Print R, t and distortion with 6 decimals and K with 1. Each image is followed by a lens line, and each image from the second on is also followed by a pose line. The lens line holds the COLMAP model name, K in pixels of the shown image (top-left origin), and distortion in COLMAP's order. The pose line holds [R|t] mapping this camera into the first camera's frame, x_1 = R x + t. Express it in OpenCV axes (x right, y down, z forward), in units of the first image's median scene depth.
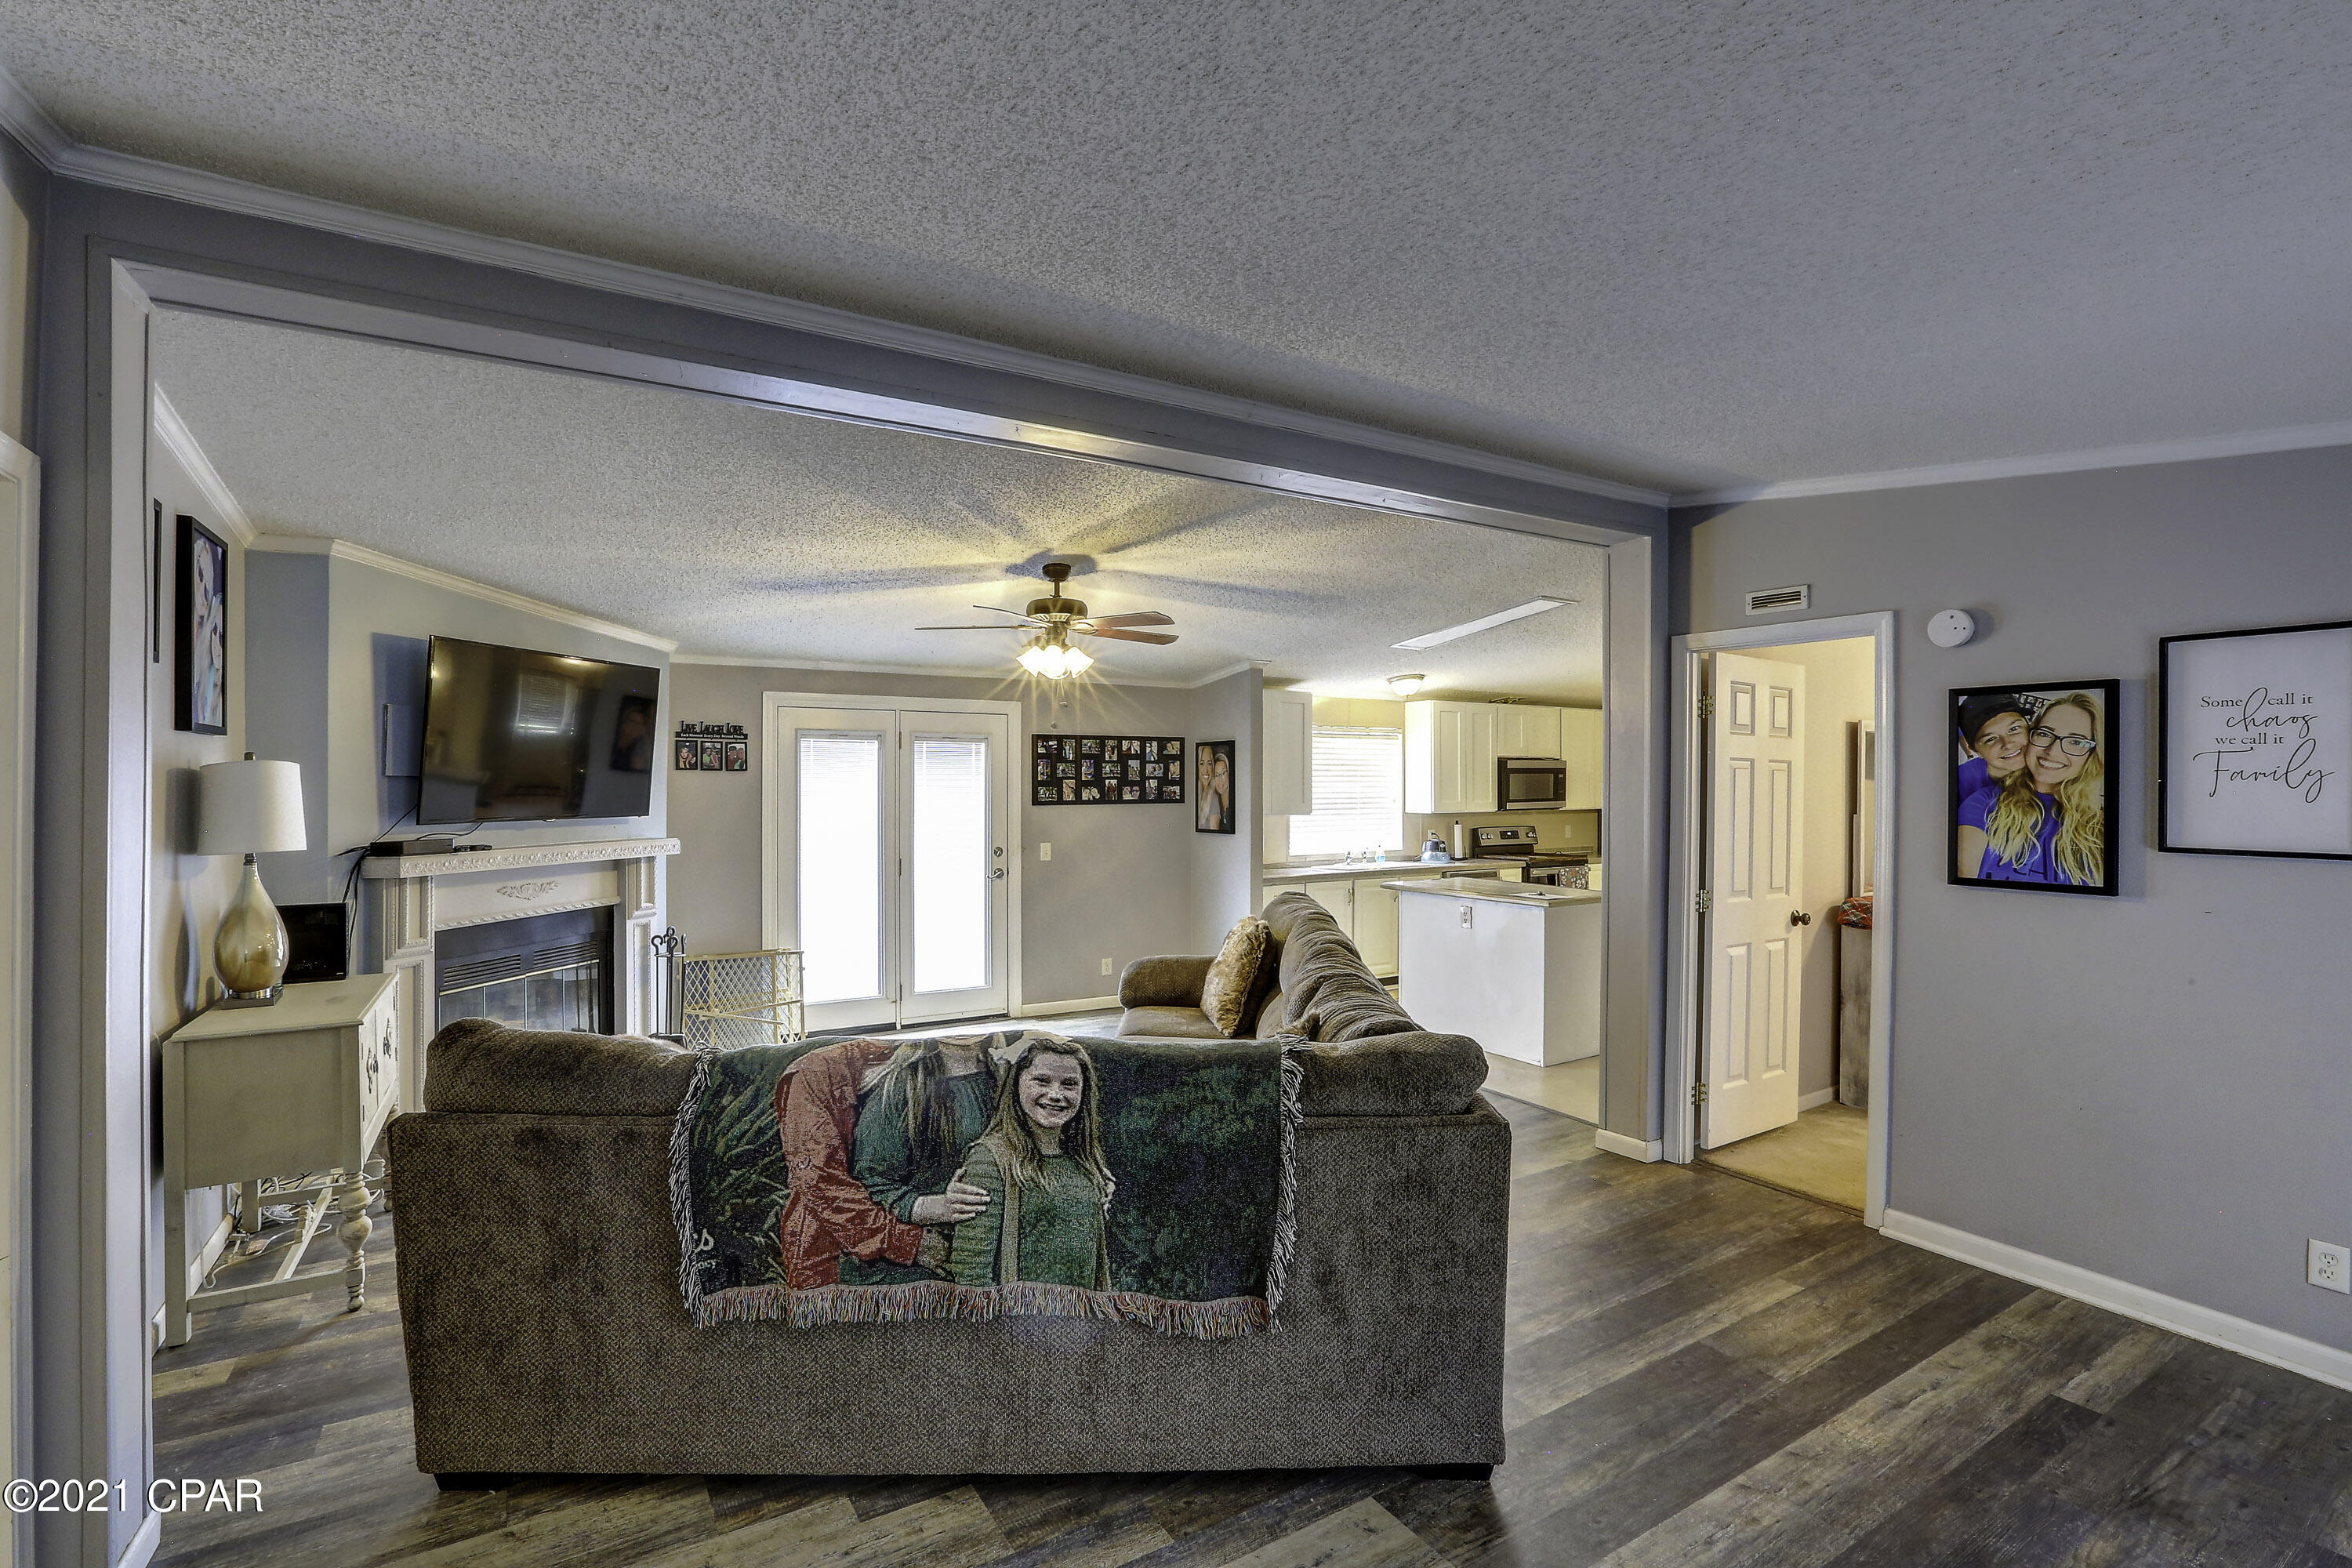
lens RADIAL K [[1073.3, 0, 1175.4], [0, 1073.3, 780.3], [0, 0, 1]] dist [-0.043970, 0.014888]
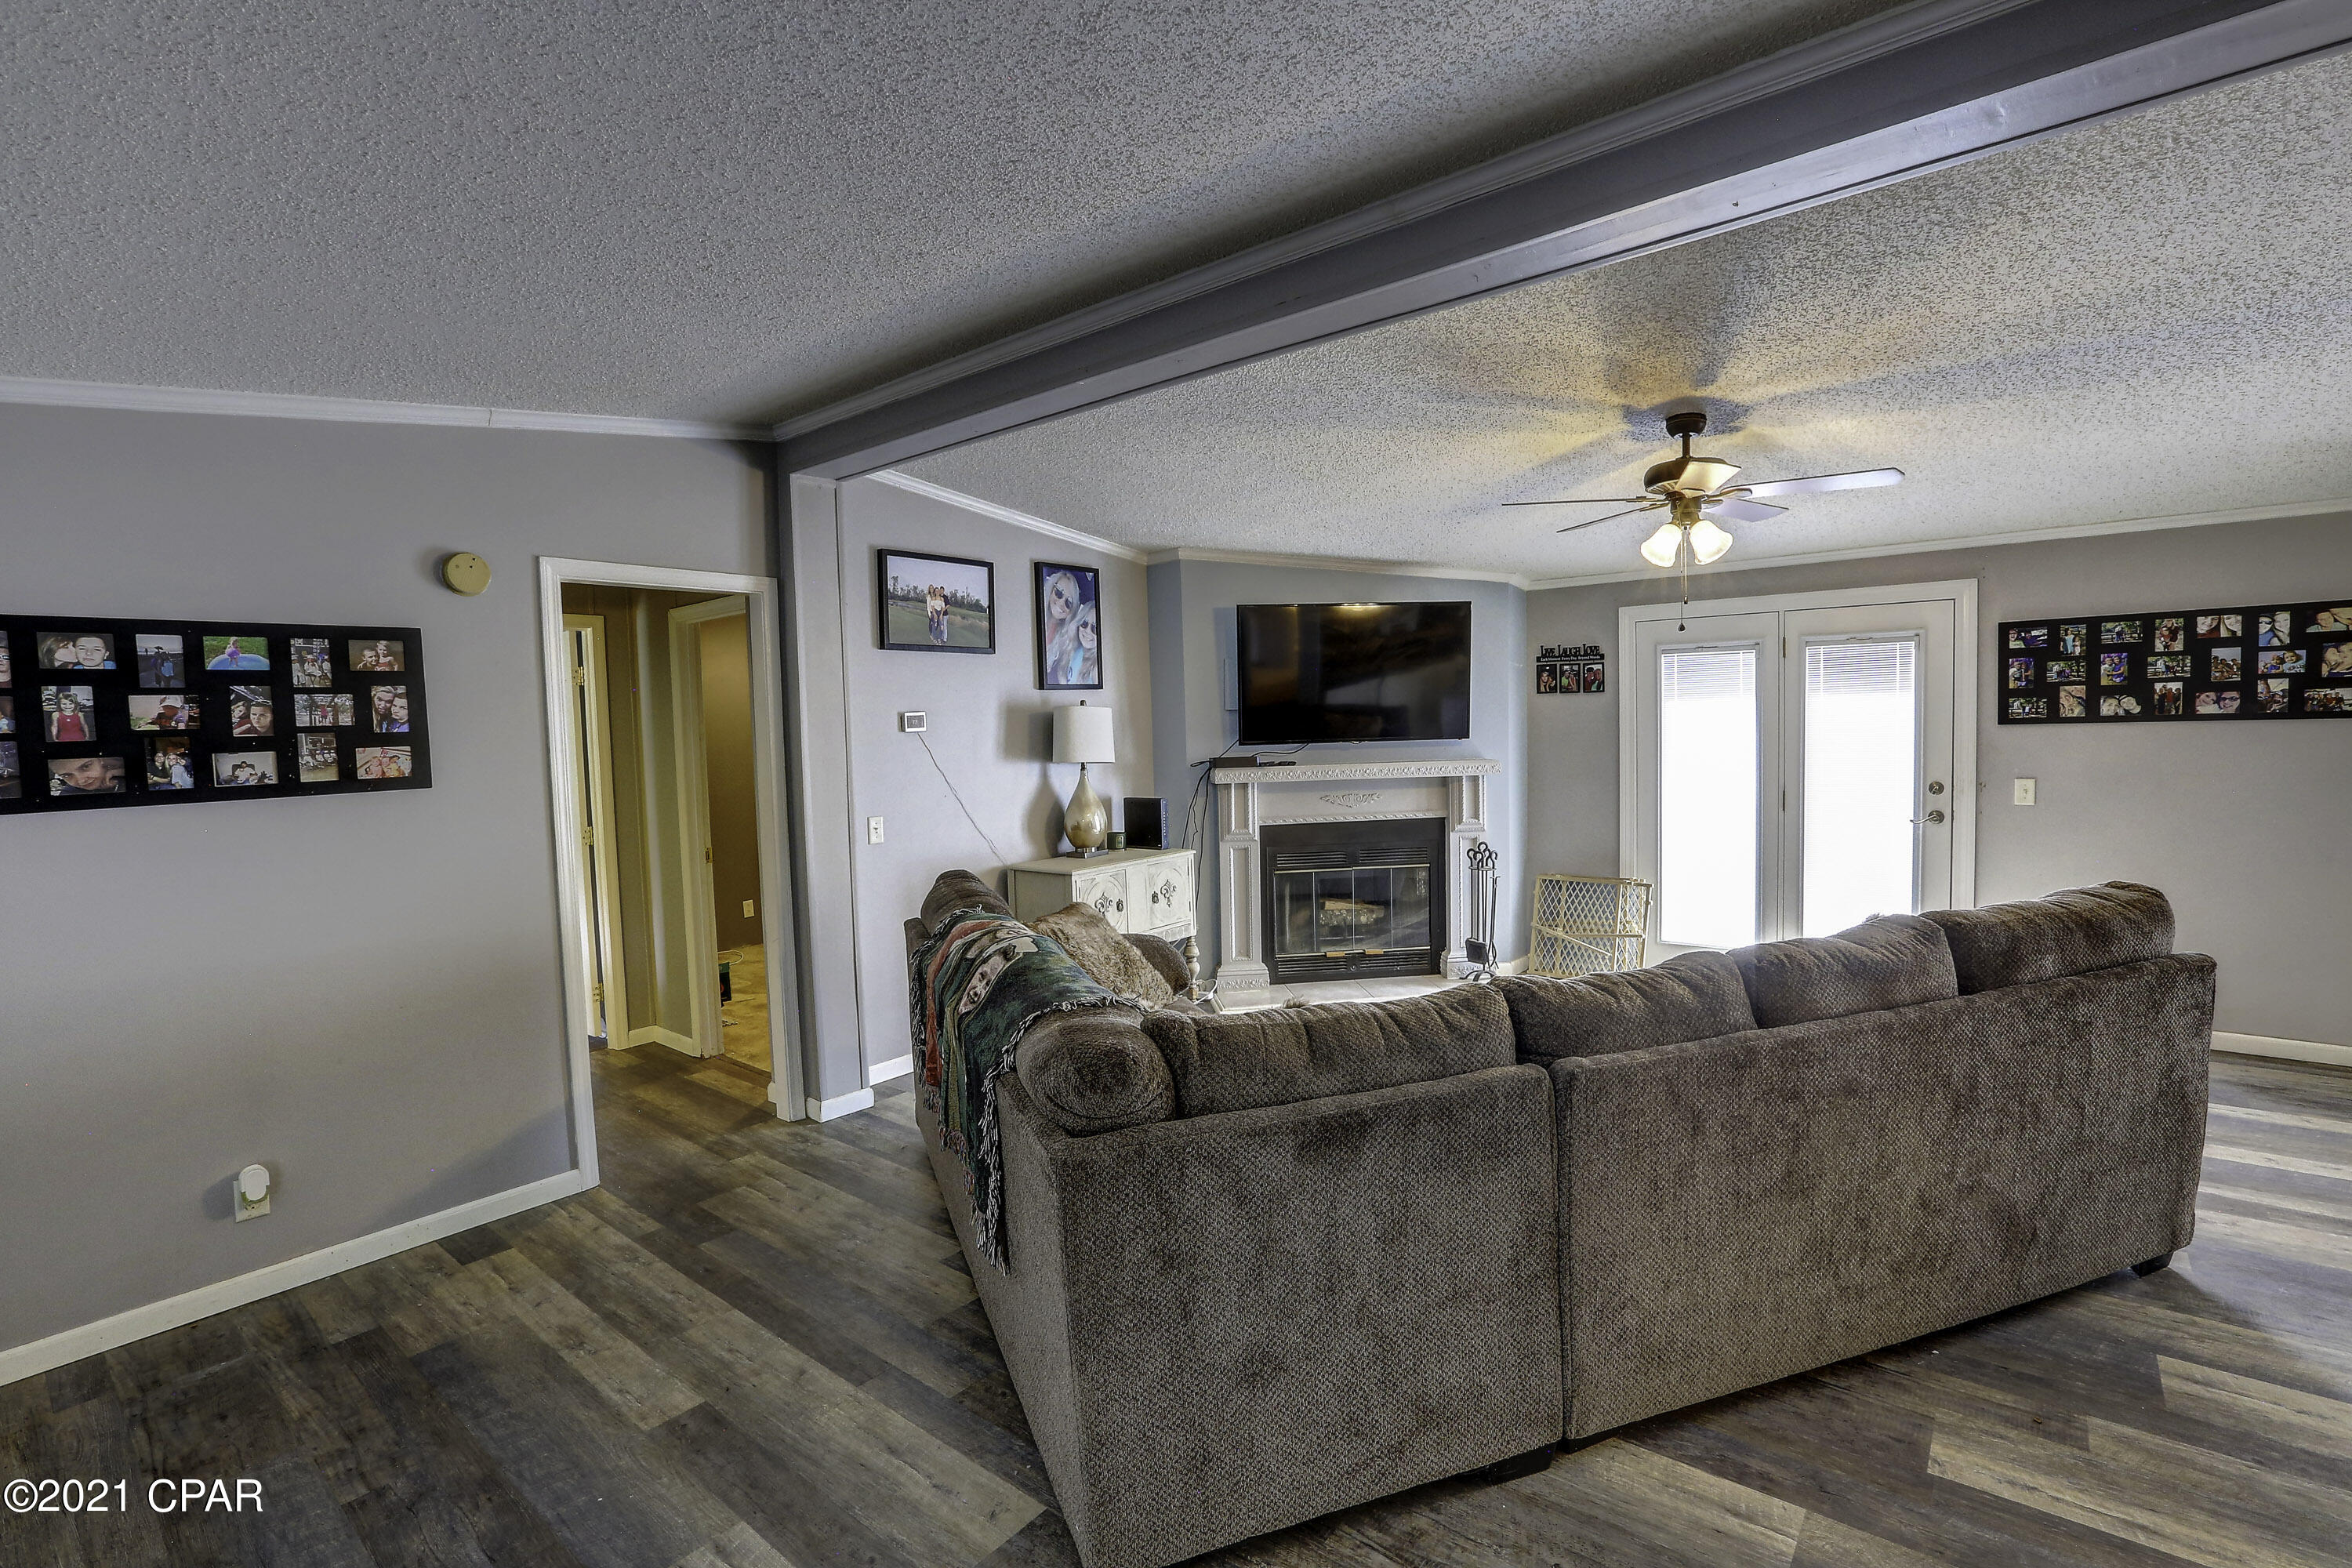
lens RADIAL K [[1091.0, 0, 1184.6], [0, 1091.0, 755.5], [0, 0, 1]] dist [-0.067476, 0.032163]
pose [[0.335572, 0.020859, -0.941784, 0.348350], [0.032605, 0.998899, 0.033742, 0.002873], [0.941450, -0.042030, 0.334522, 0.271714]]
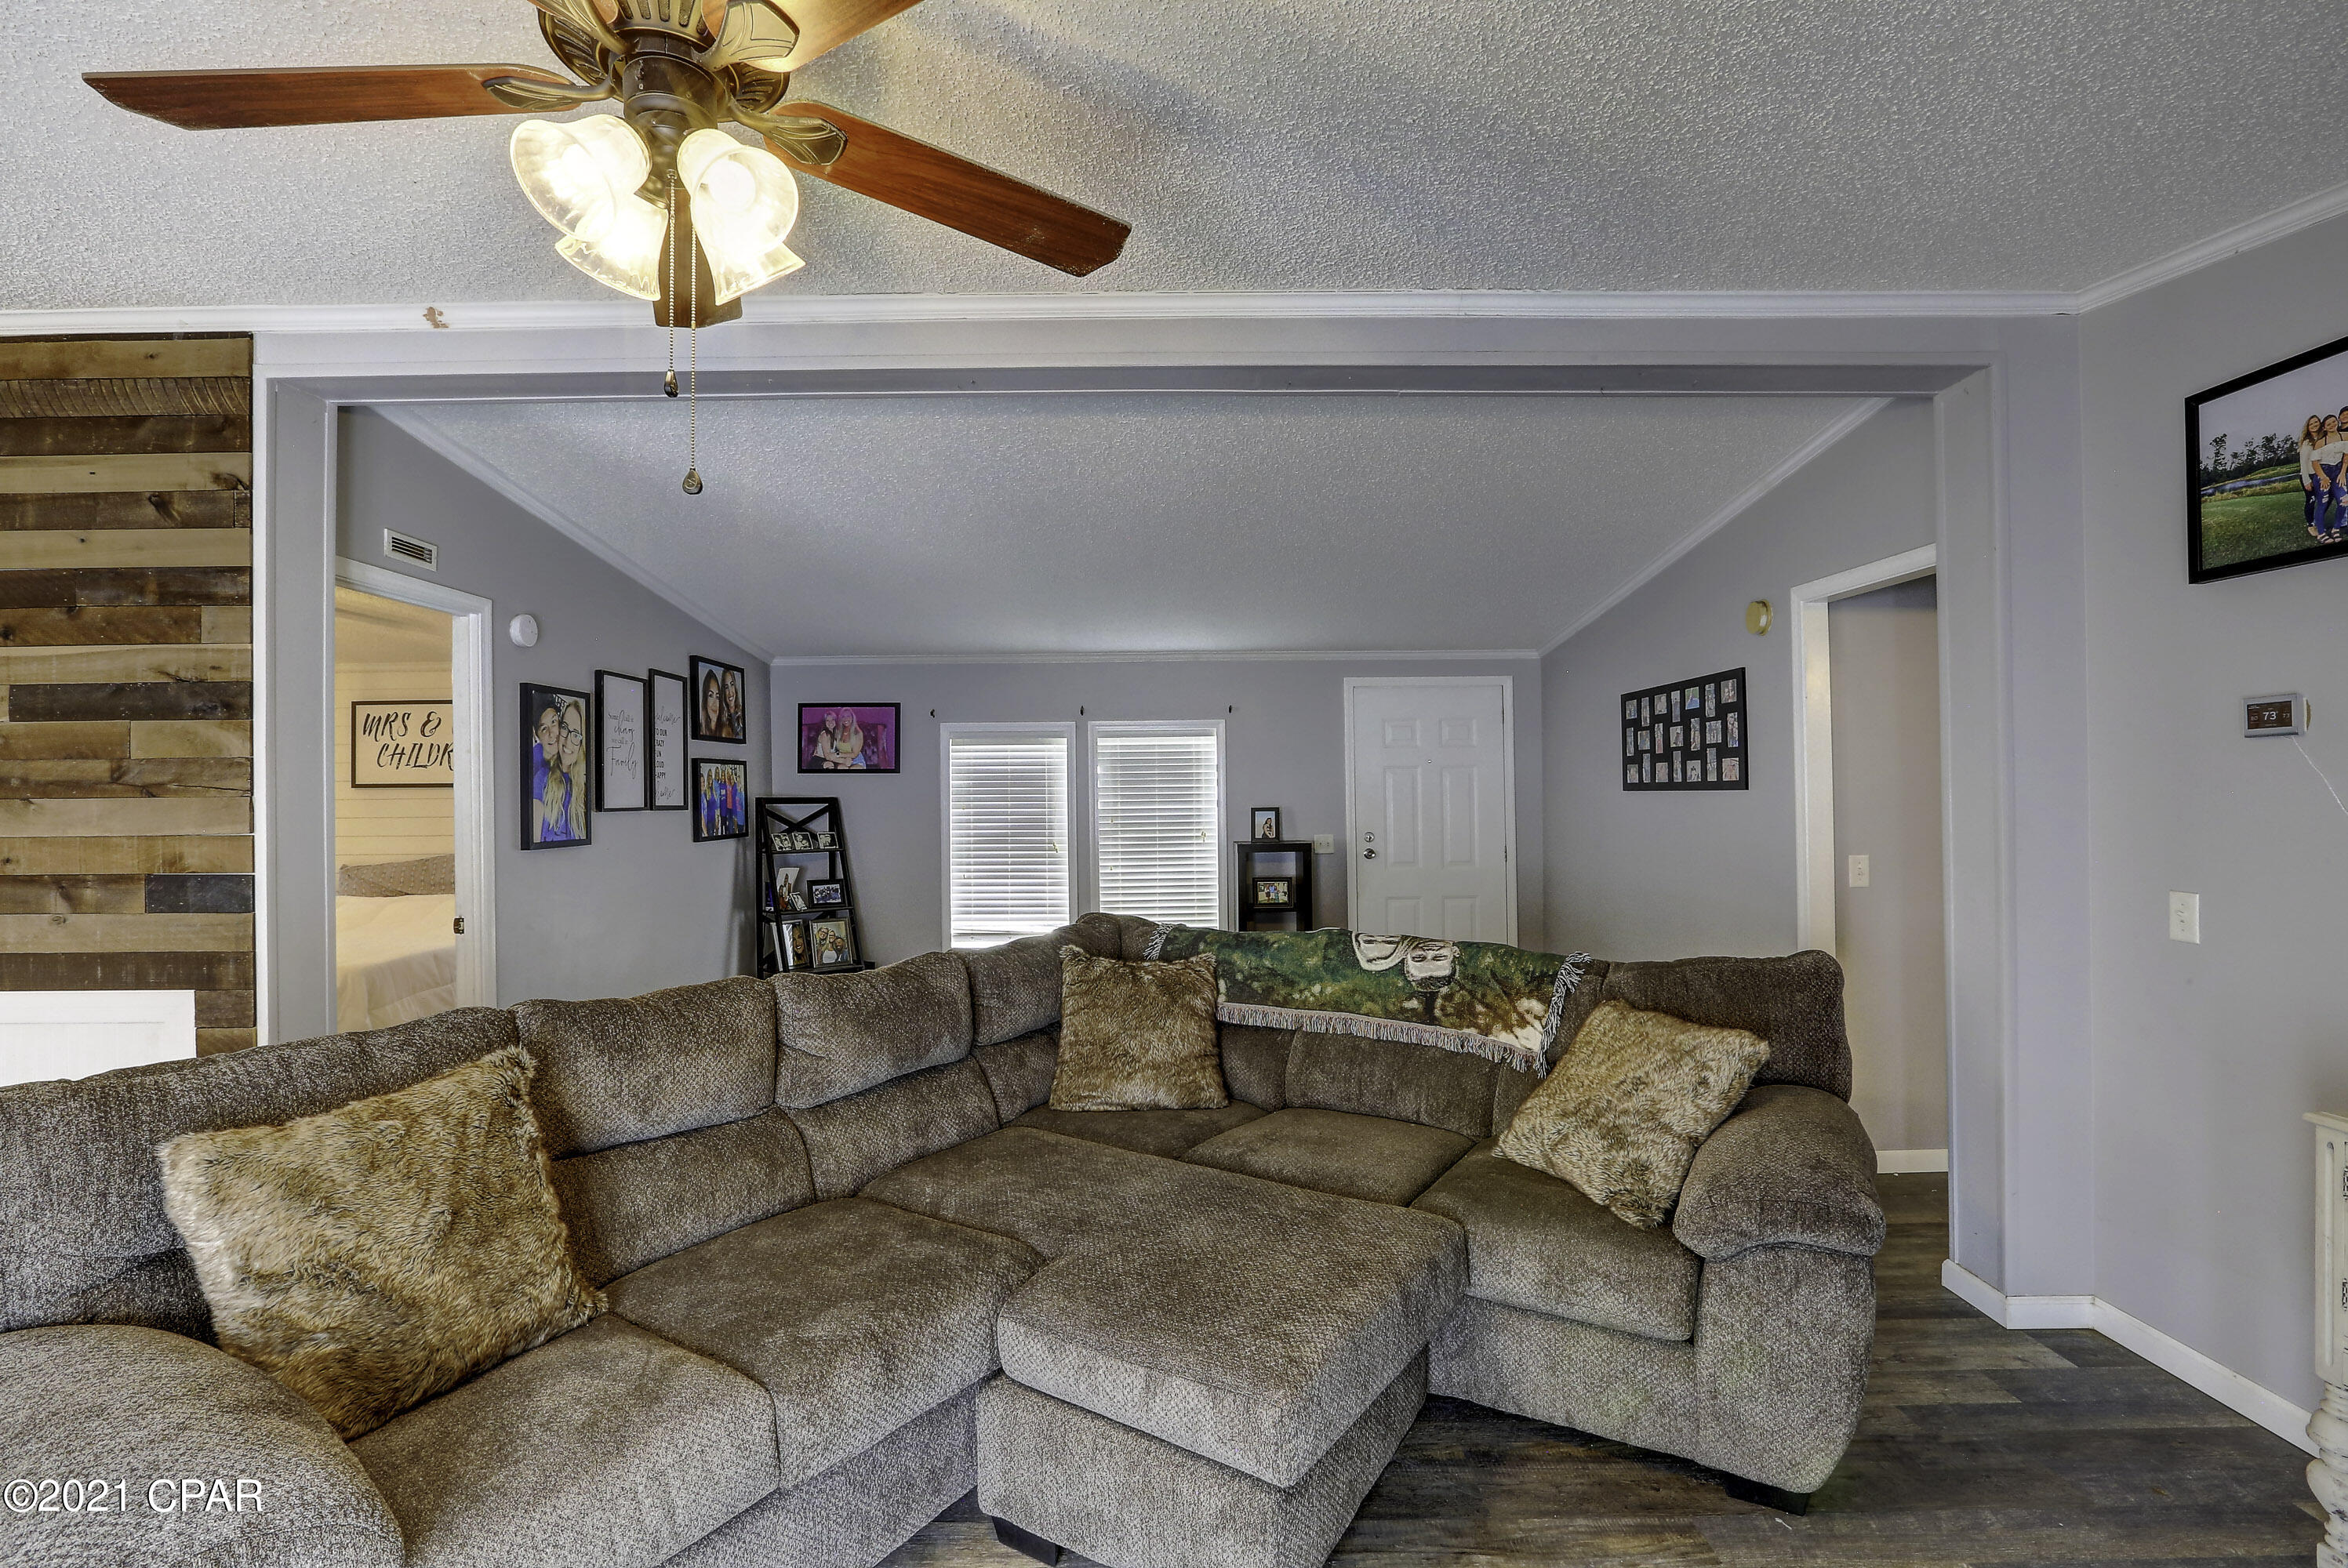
lens RADIAL K [[1071.3, 0, 1173.4], [0, 1071.3, 780.3], [0, 0, 1]] dist [-0.043970, 0.014888]
pose [[-0.851707, 0.012619, 0.523866, -0.238929], [0.008990, 0.999915, -0.009470, 0.019179], [-0.523941, -0.003357, -0.851748, 0.793807]]
